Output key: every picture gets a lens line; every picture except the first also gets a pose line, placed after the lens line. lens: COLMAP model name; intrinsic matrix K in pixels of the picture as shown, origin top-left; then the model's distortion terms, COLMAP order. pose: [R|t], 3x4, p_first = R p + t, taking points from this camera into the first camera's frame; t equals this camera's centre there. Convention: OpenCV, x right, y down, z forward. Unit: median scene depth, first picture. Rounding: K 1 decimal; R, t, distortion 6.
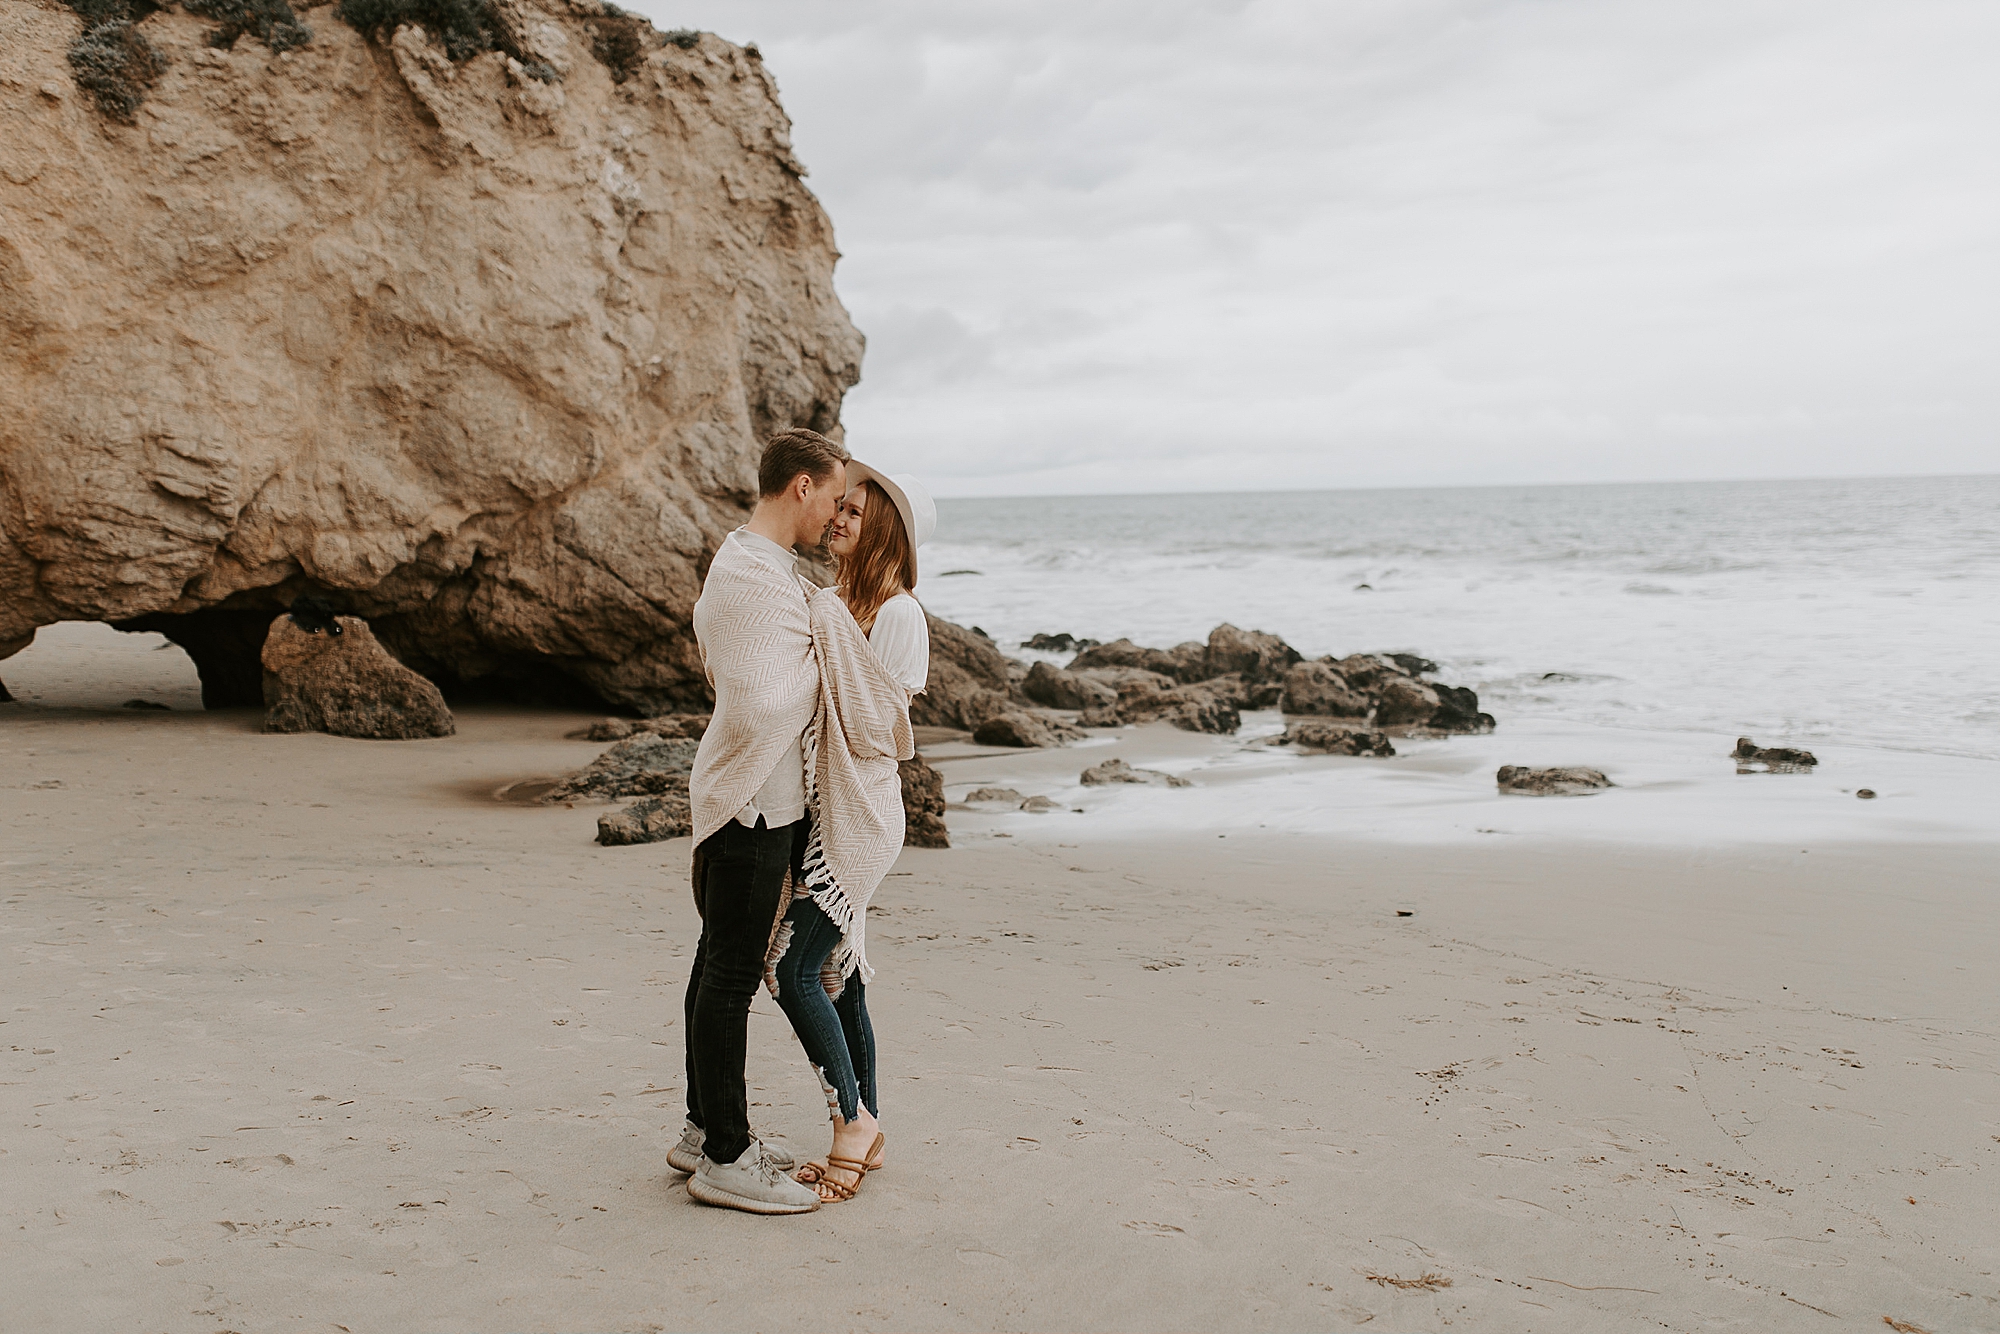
lens RADIAL K [[1882.3, 0, 1000.0], [0, 1882.3, 667.0], [0, 0, 1]] dist [-0.001193, 0.006395]
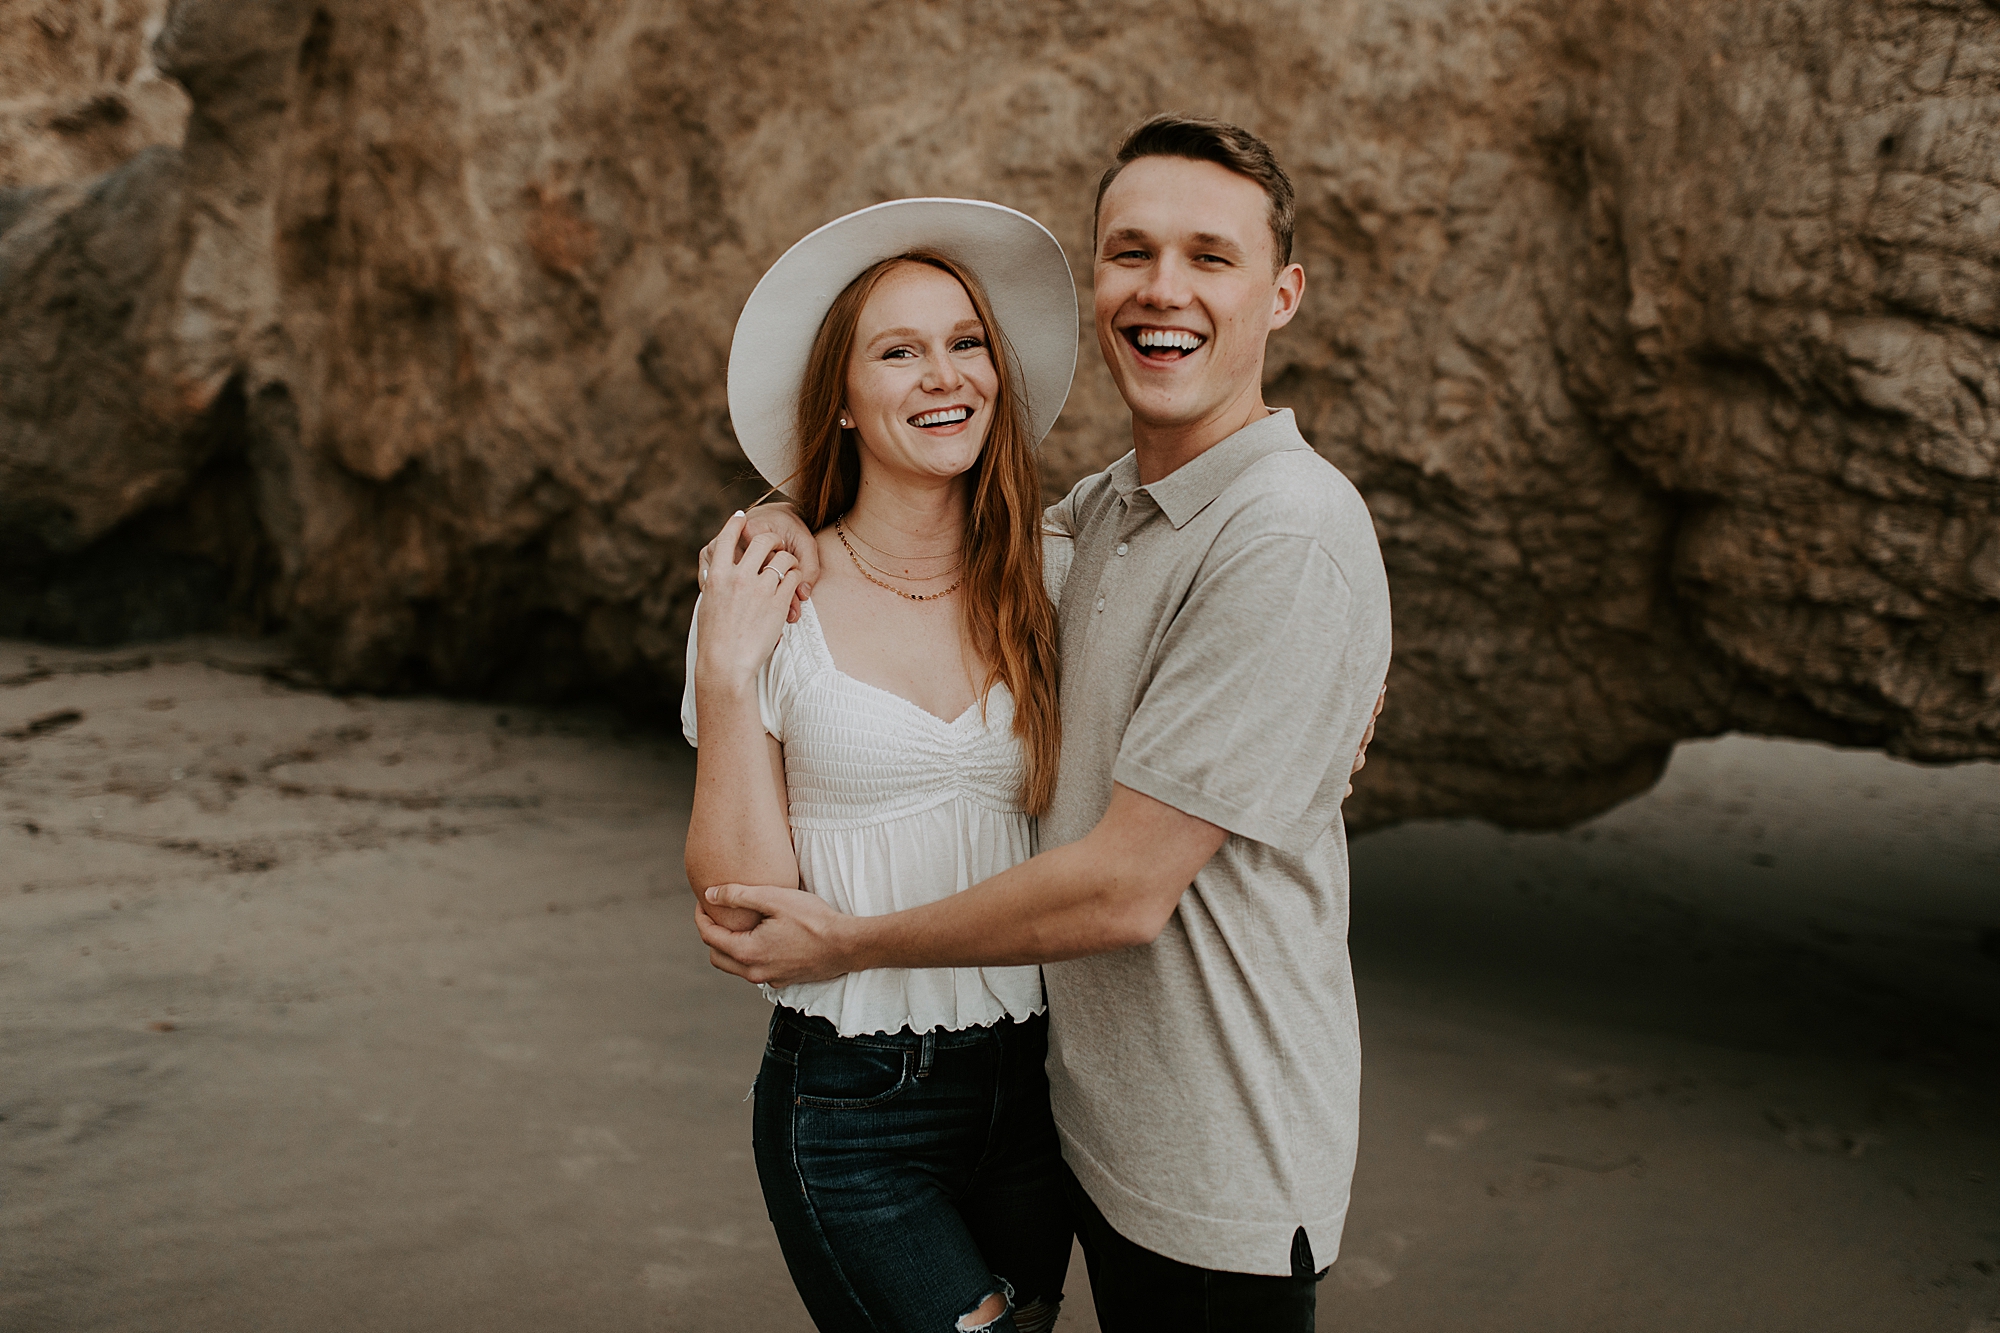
lens RADIAL K [[1882.3, 0, 1000.0], [0, 1882.3, 666.5], [0, 0, 1]] dist [-0.001193, 0.006395]
pose [[0.584194, 0.104707, -0.804832, -0.327223], [-0.087894, 0.993973, 0.065515, -0.038518], [0.806841, 0.032466, 0.589876, 0.713905]]
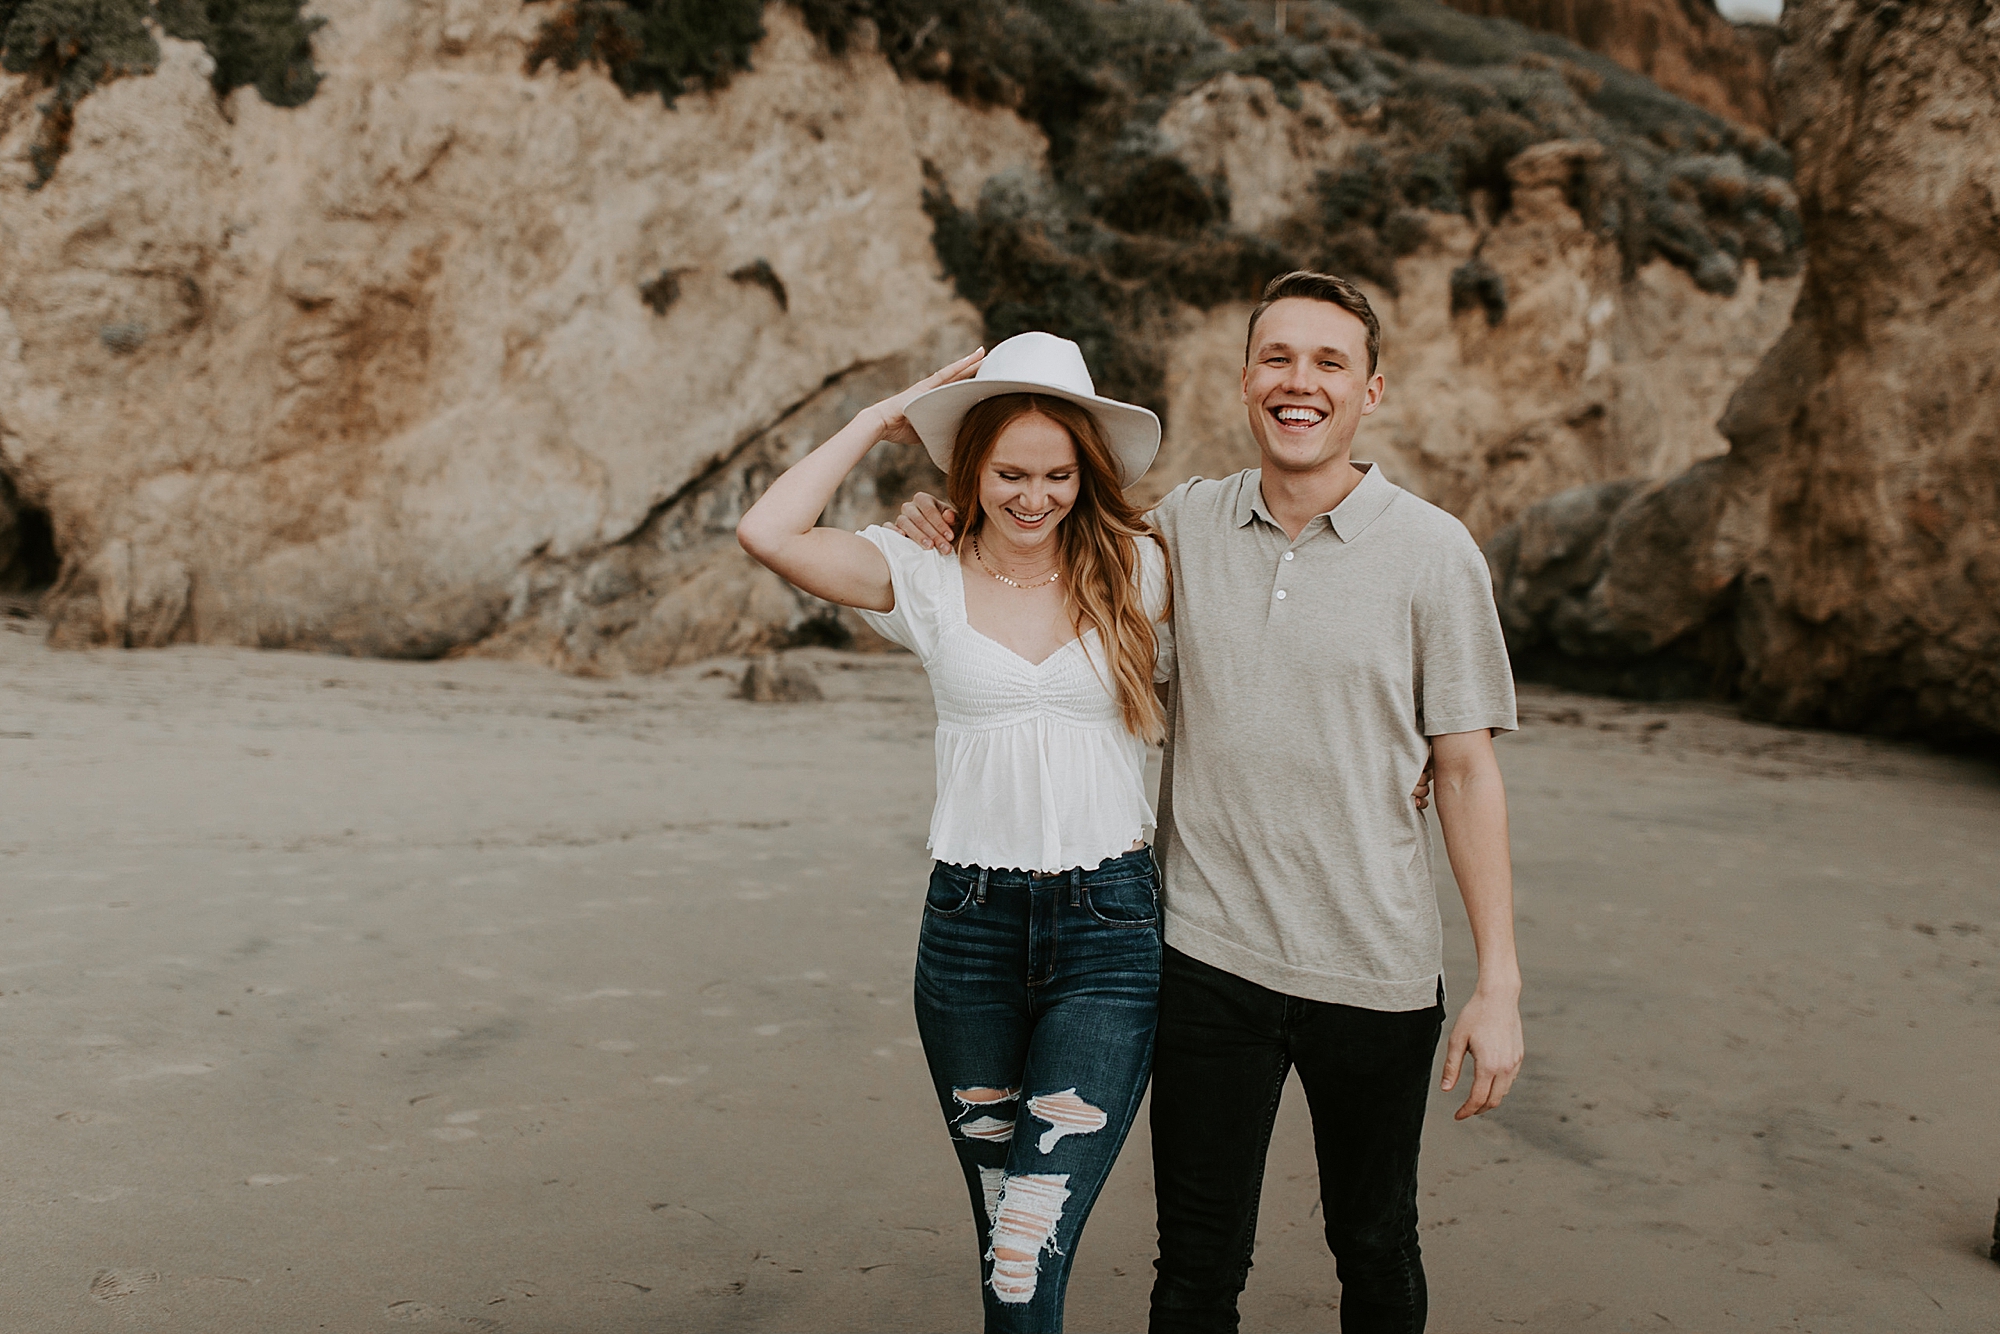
lens RADIAL K [[1882.3, 0, 1000.0], [0, 1882.3, 667.0], [0, 0, 1]] dist [-0.001193, 0.006395]
pose [[0.012737, 0.046270, -0.998848, 0.111080], [-0.120447, 0.991726, 0.044405, -0.013643], [0.992638, 0.119742, 0.018205, 0.465054]]
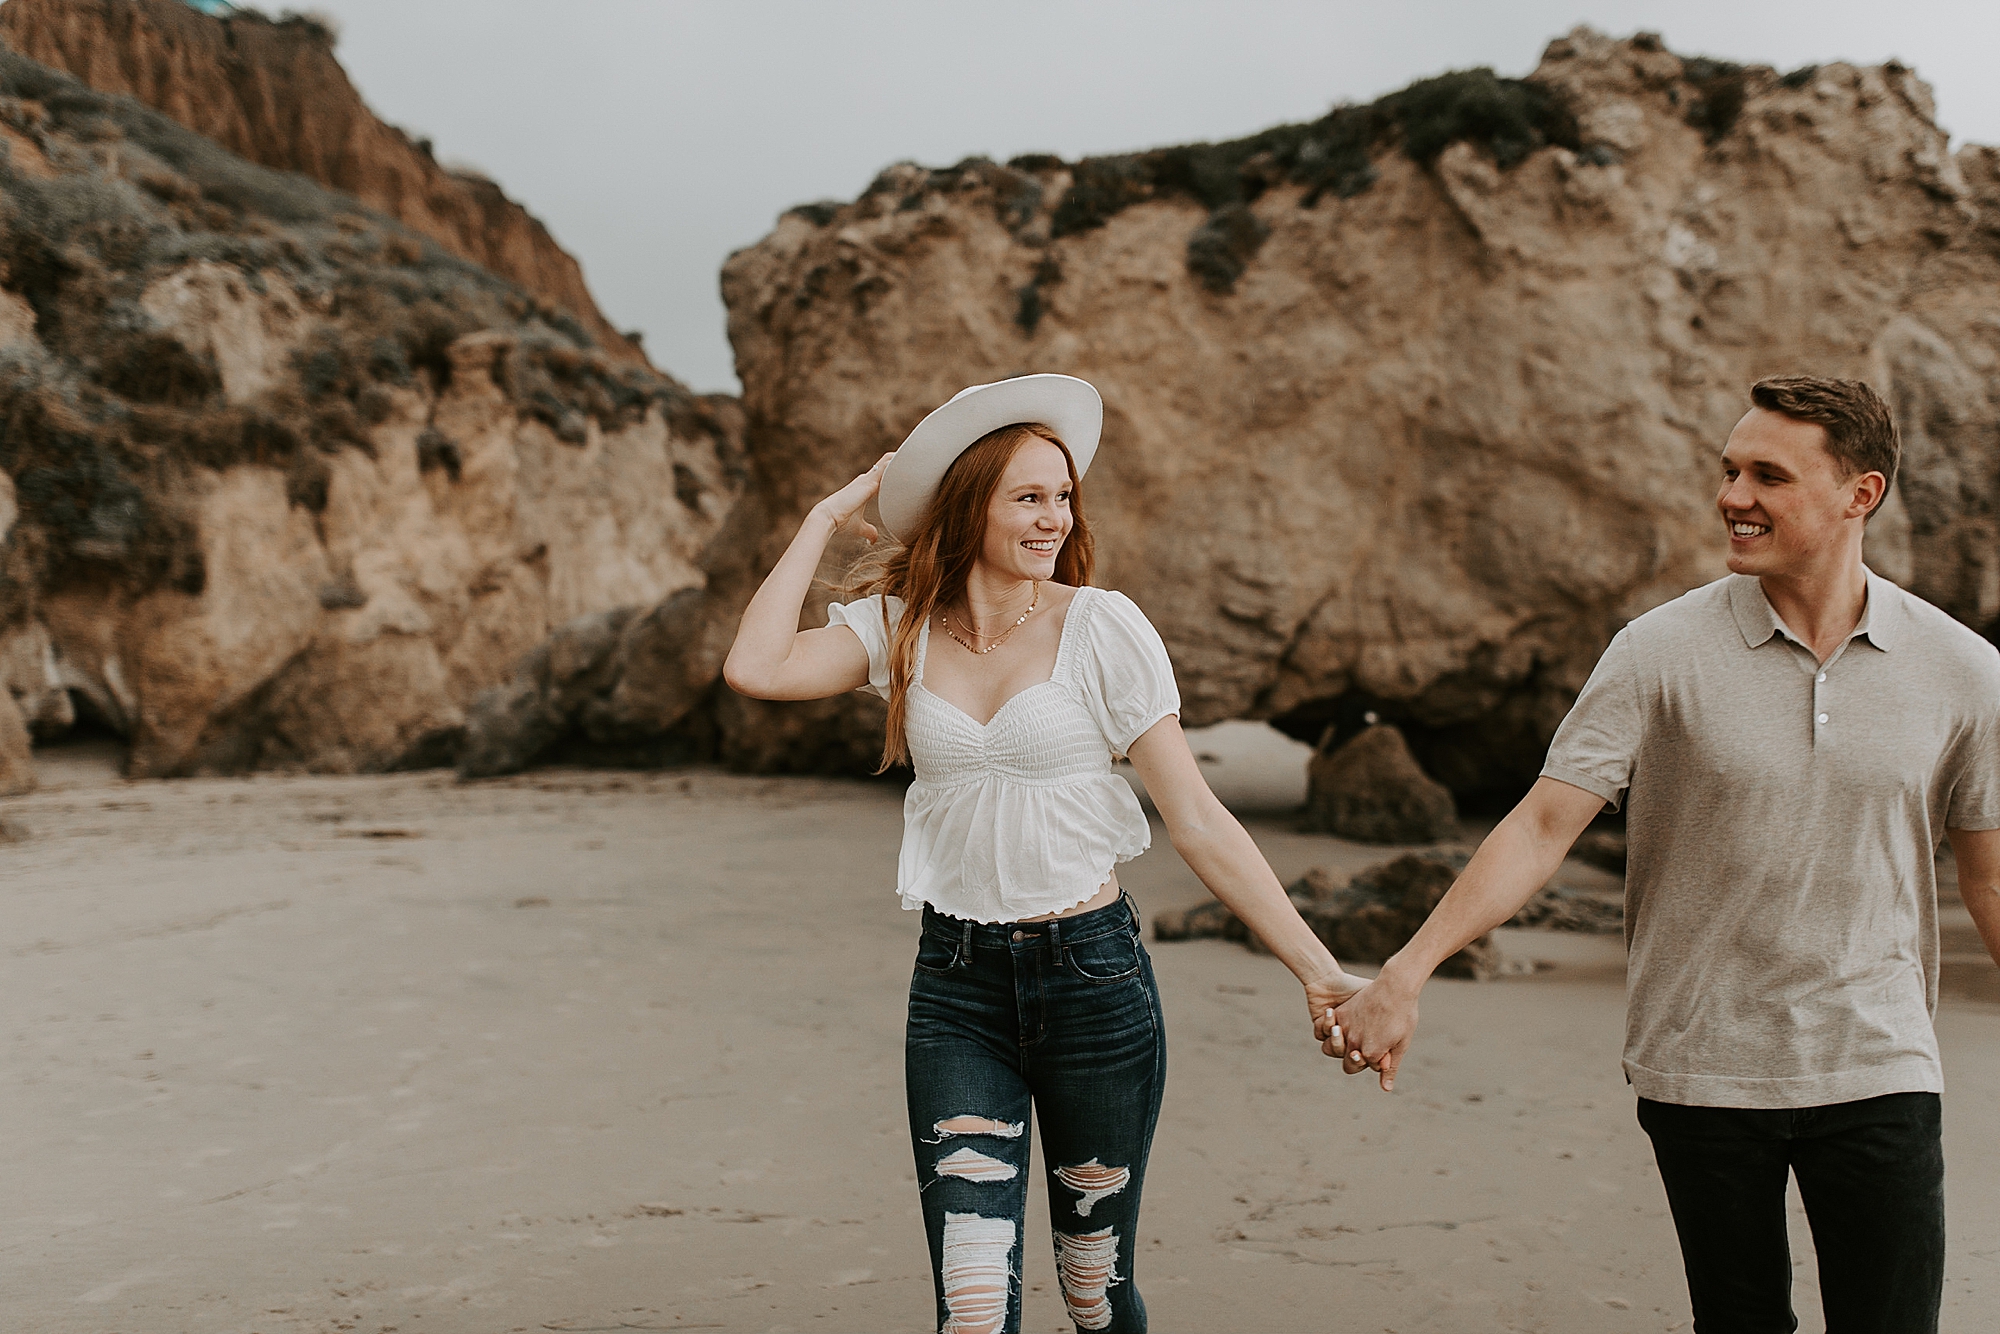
lens RADIAL K [[1882.3, 0, 1000.0], [0, 1882.3, 667.0], [0, 0, 1]] dist [-0.001193, 0.006395]
pose [[0.628687, -0.030873, -0.777046, 0.313609], [-0.021466, 0.998142, -0.057026, 0.004606], [0.777362, 0.052532, 0.626856, 0.182675]]
